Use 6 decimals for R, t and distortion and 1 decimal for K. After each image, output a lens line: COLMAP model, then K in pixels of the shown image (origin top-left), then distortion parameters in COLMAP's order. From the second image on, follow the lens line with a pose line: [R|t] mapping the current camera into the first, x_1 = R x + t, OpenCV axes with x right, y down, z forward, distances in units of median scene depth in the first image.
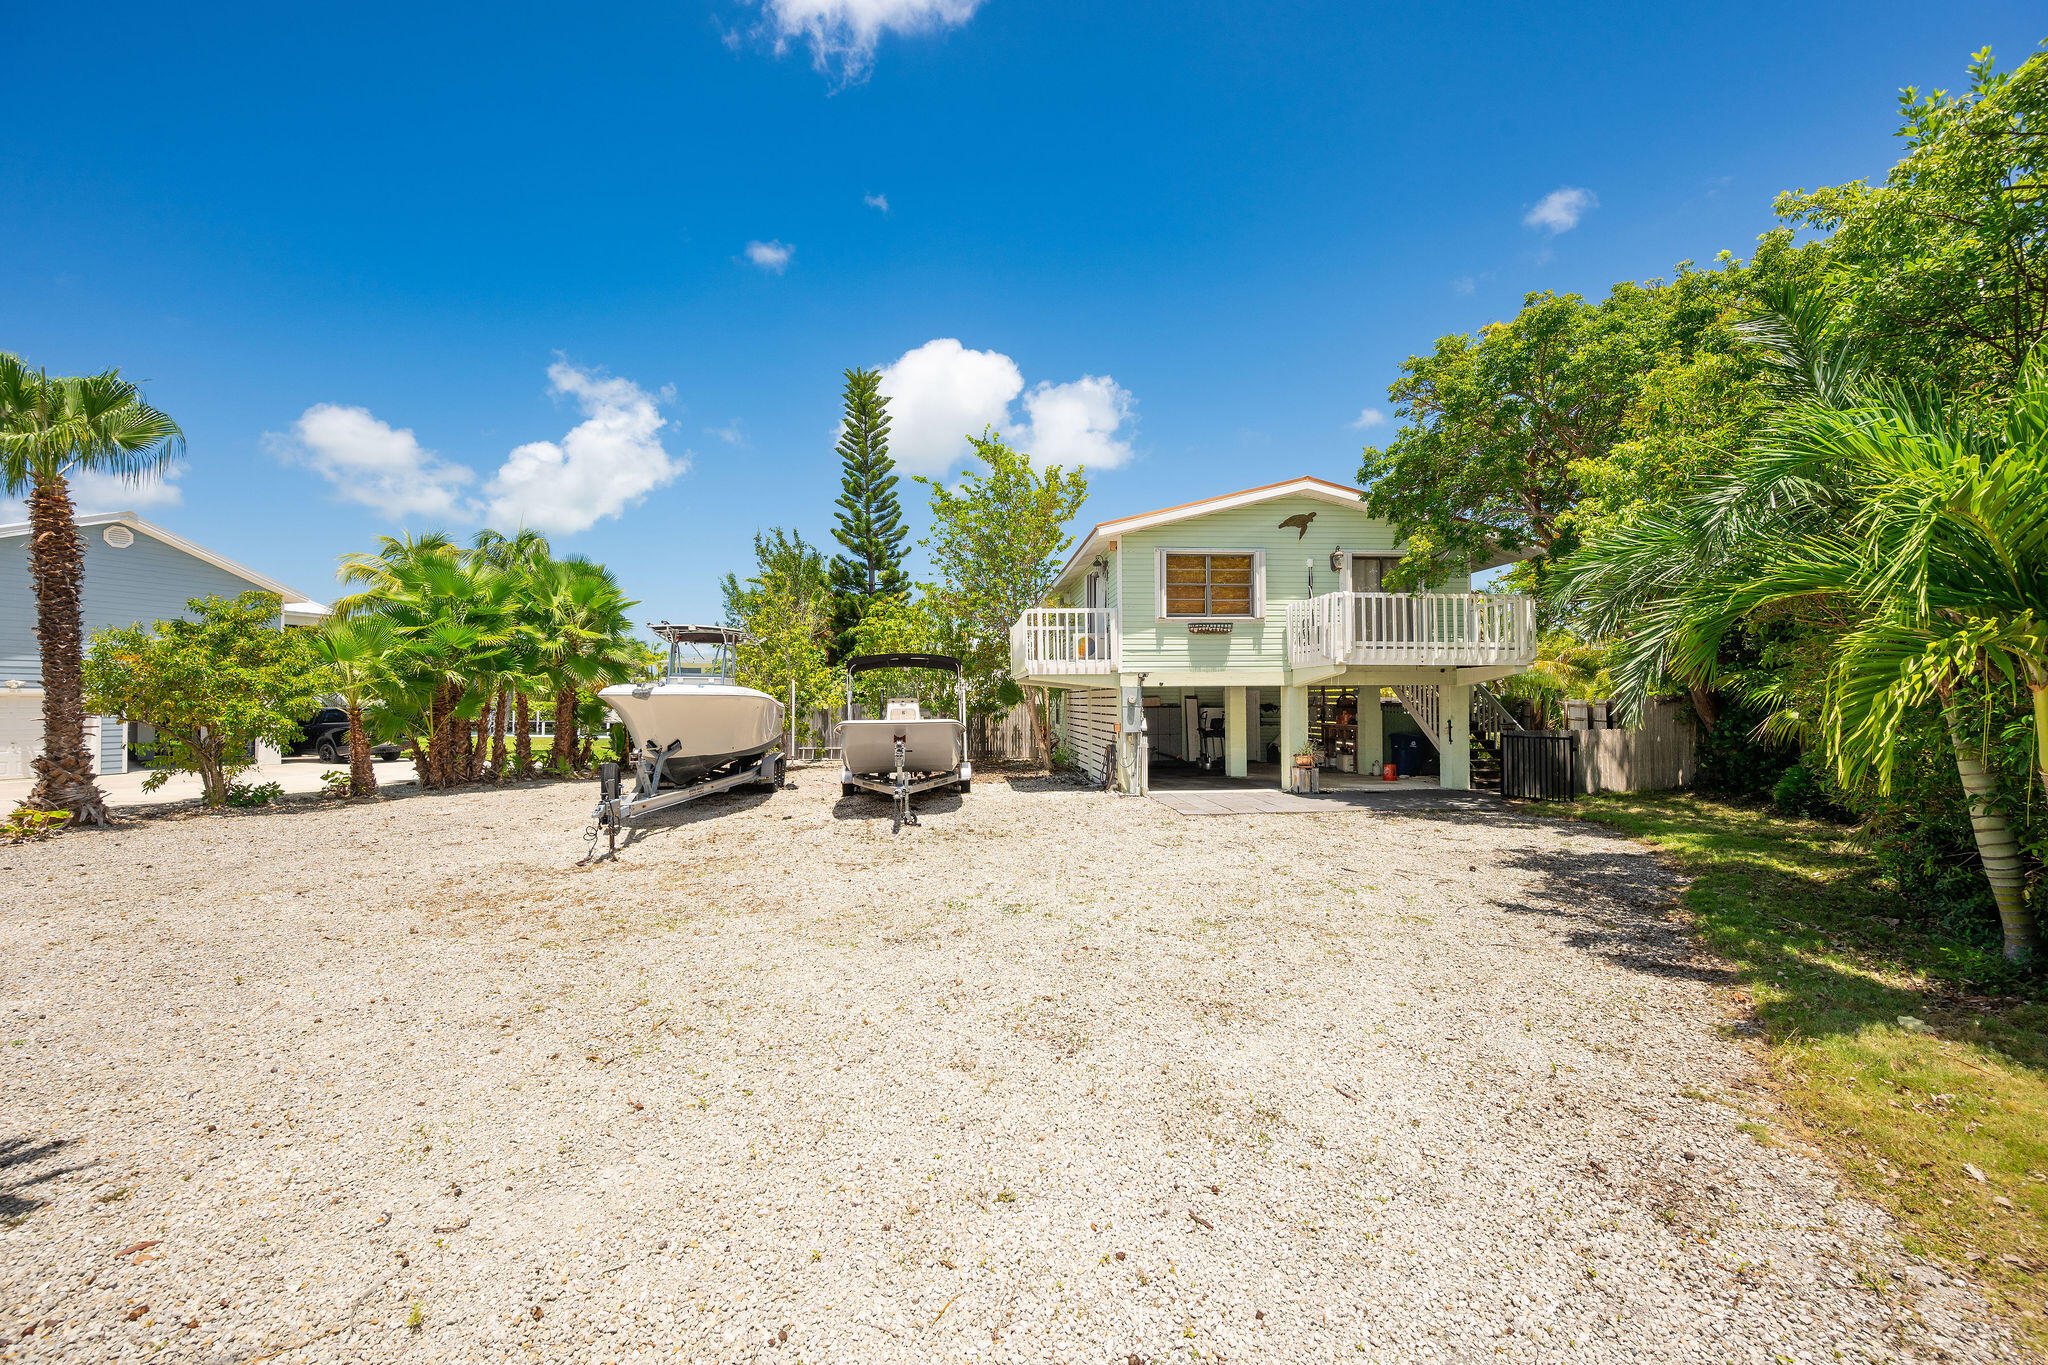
lens RADIAL K [[803.4, 0, 1030.6], [0, 803.4, 687.1], [0, 0, 1]] dist [0.000720, 0.000113]
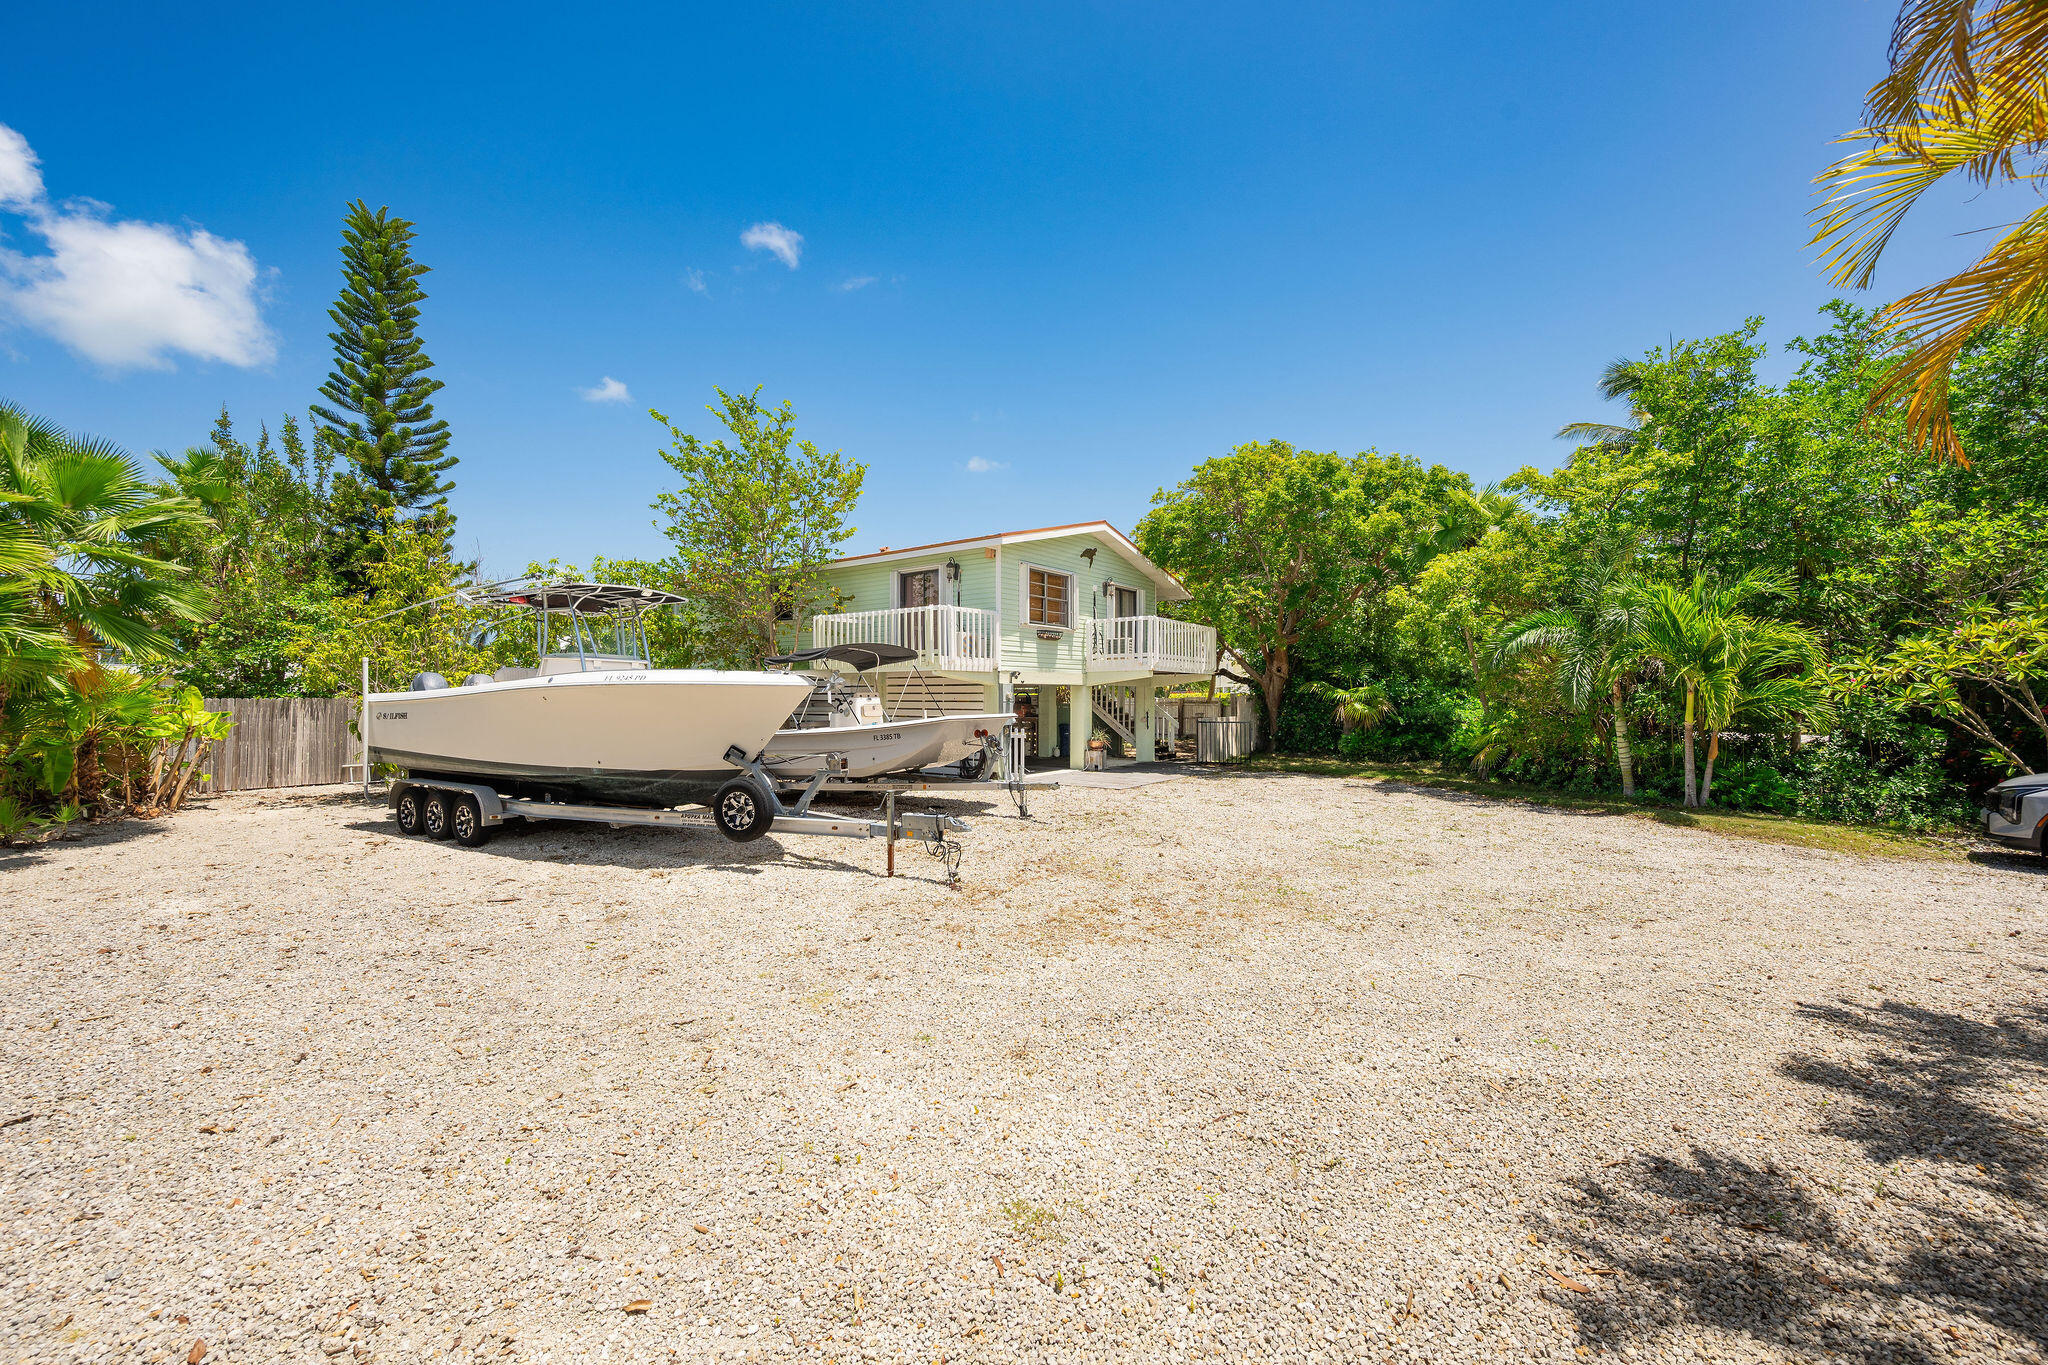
lens RADIAL K [[838.1, 0, 1020.3], [0, 838.1, 701.4], [0, 0, 1]] dist [-0.005252, -0.000330]
pose [[0.663649, 0.001988, 0.748041, -0.732644], [-0.017960, 0.999751, 0.013276, 0.008229], [-0.747828, -0.022246, 0.663519, 0.215266]]
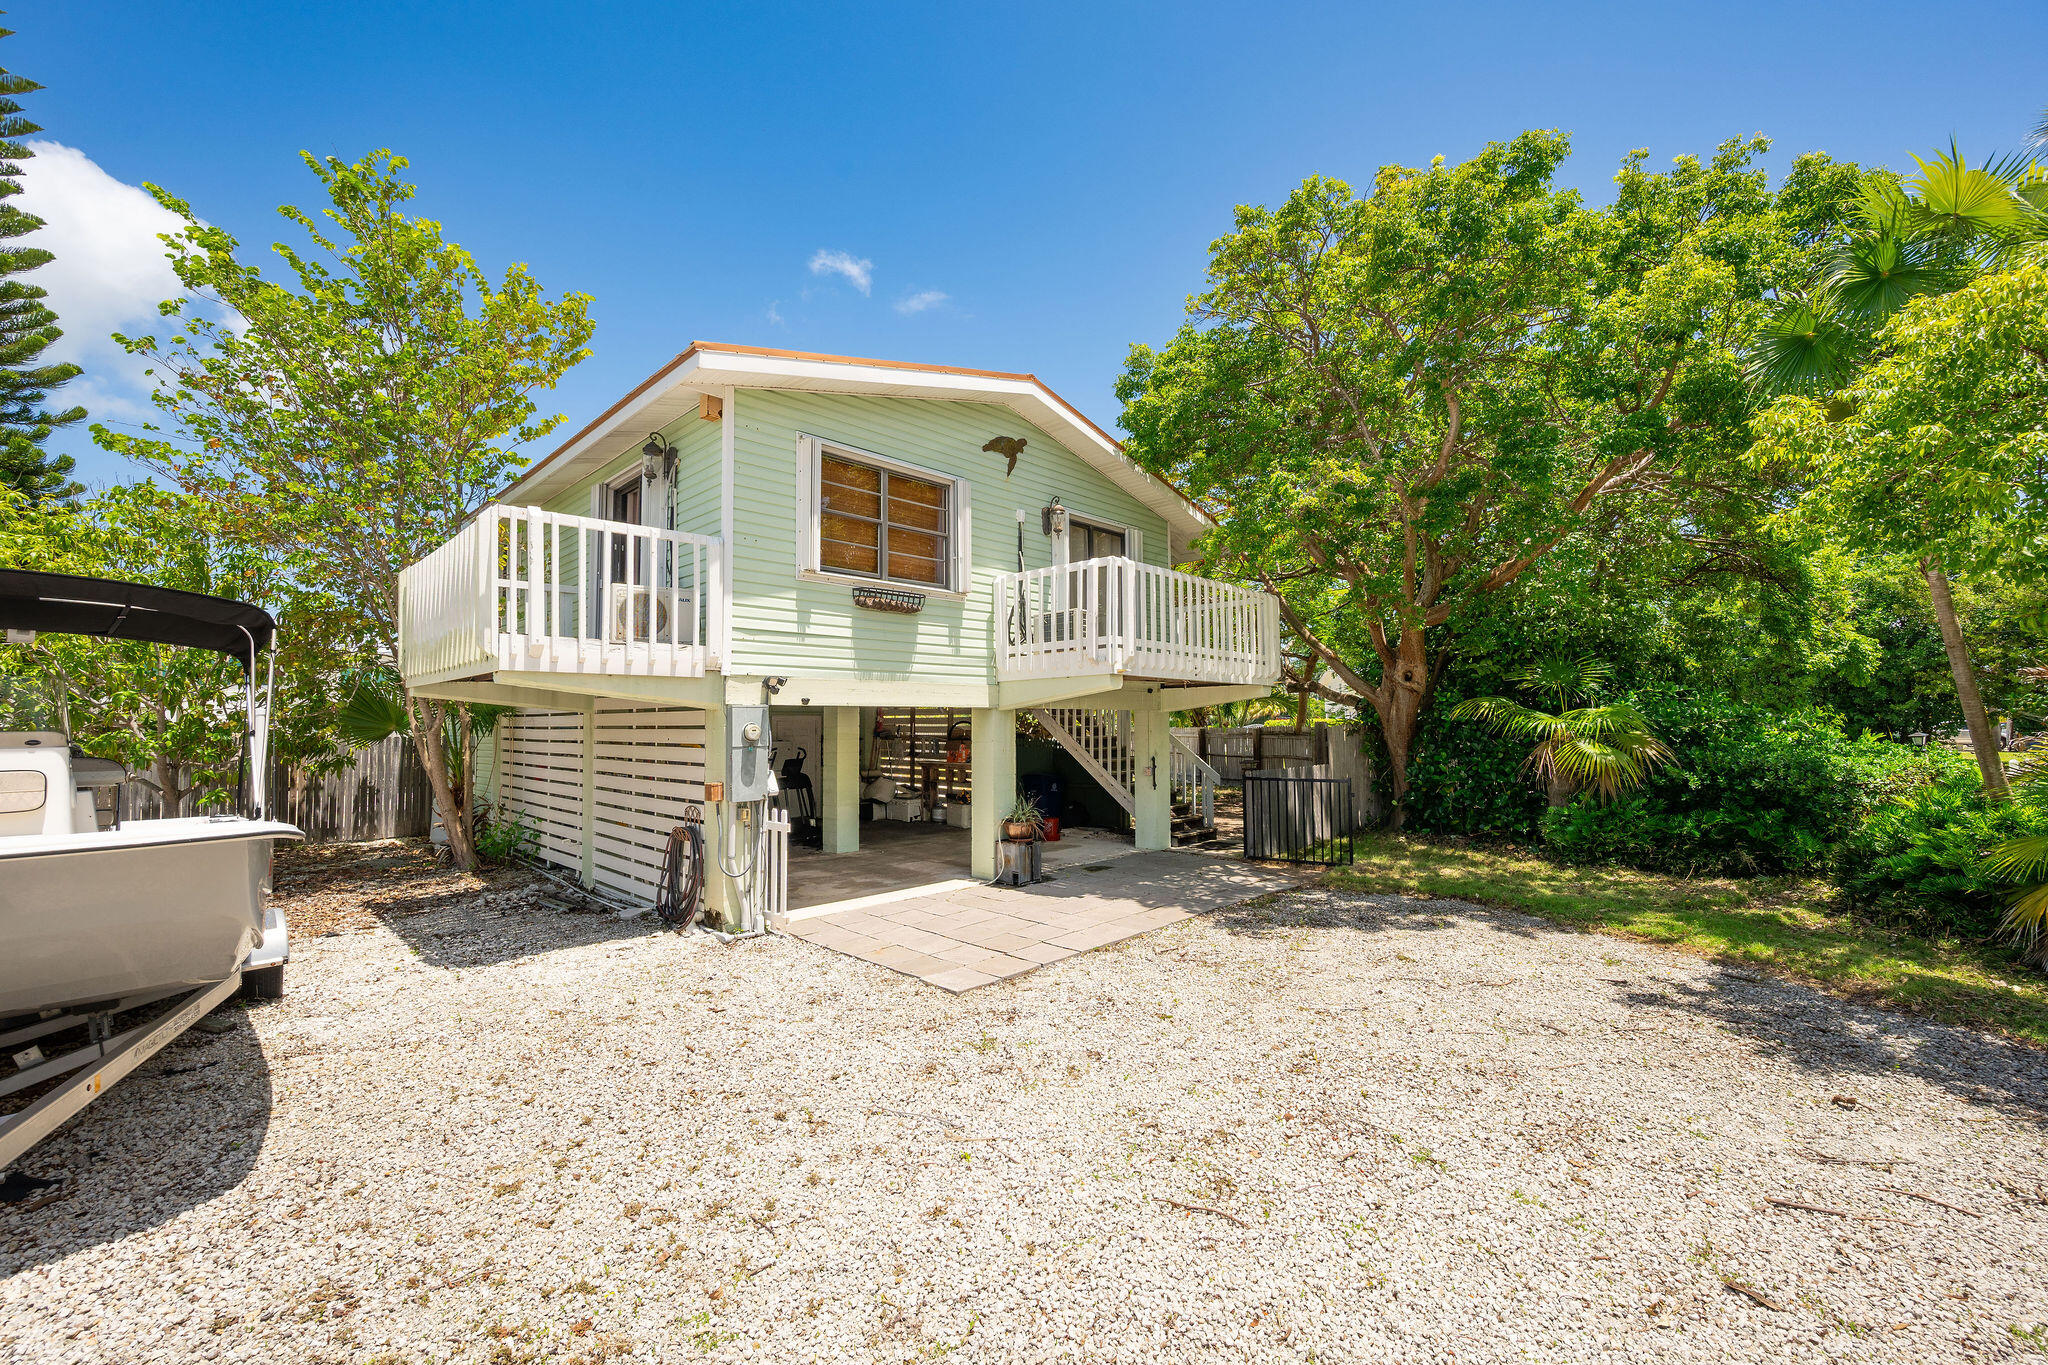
lens RADIAL K [[803.4, 0, 1023.4], [0, 803.4, 688.0], [0, 0, 1]] dist [0.000720, 0.000113]
pose [[0.757576, 0.031278, 0.651997, -0.063374], [-0.010296, 0.999300, -0.035975, 0.004697], [-0.652665, 0.020541, 0.757368, 0.531678]]
